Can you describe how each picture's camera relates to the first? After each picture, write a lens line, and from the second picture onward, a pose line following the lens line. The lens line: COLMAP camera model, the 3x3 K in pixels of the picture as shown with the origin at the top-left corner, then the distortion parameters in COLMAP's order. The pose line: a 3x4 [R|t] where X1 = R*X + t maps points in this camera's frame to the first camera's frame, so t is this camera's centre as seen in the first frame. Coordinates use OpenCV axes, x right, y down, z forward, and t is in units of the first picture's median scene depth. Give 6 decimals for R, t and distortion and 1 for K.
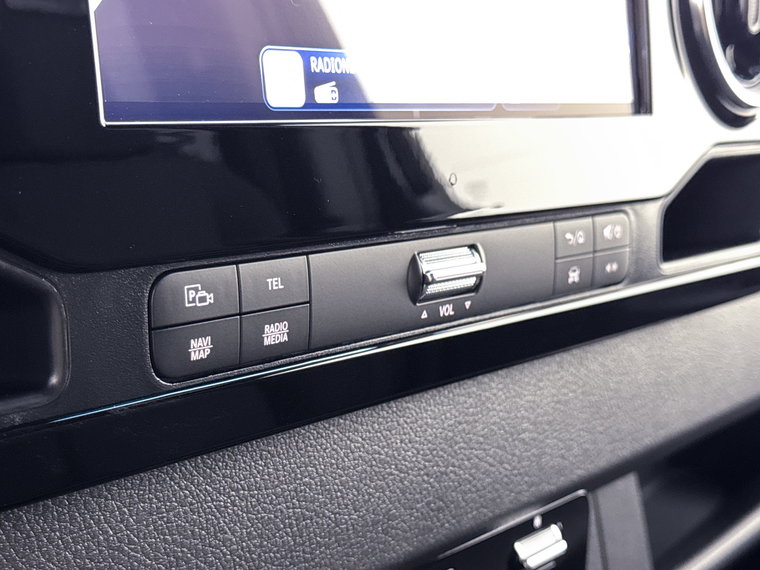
lens RADIAL K [[1234.8, 0, 380.0], [0, 1234.8, 285.0], [0, 0, 1]] dist [0.122109, -0.040564]
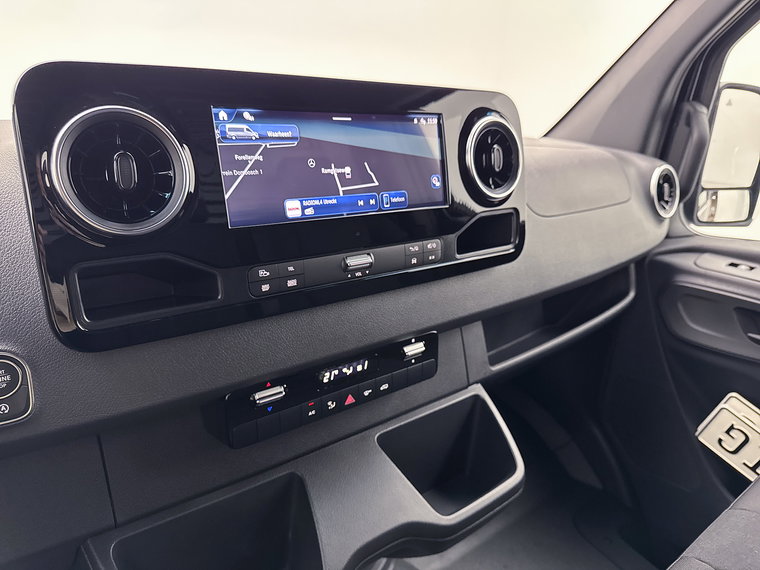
lens RADIAL K [[537.3, 0, 380.0], [0, 537.3, 285.0], [0, 0, 1]] dist [0.091115, -0.006531]
pose [[0.976960, 0.009239, -0.213220, 0.400430], [0.007927, 0.996802, 0.079514, -0.061280], [0.213273, -0.079372, 0.973763, -0.350413]]
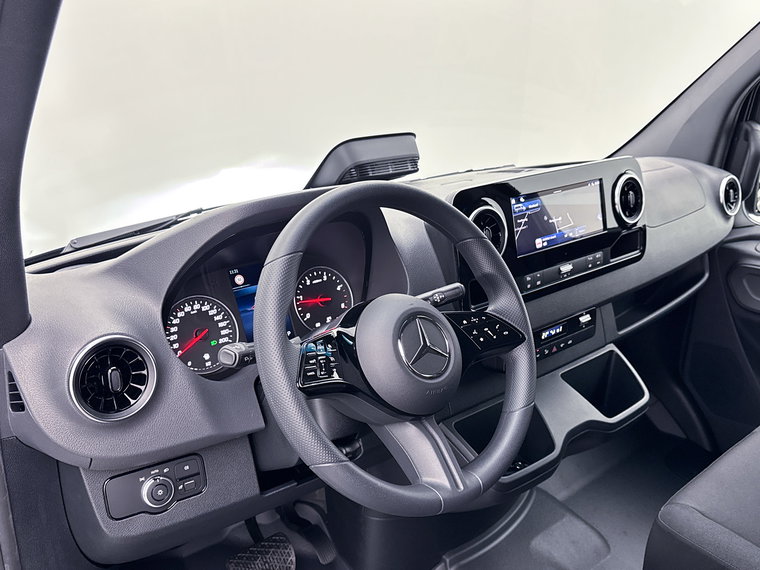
lens RADIAL K [[713.5, 0, 380.0], [0, 713.5, 285.0], [0, 0, 1]] dist [0.102365, 0.013877]
pose [[0.983695, -0.032739, -0.176841, -0.199176], [0.051529, 0.993374, 0.102728, -0.316700], [0.172306, -0.110166, 0.978864, -2.366369]]
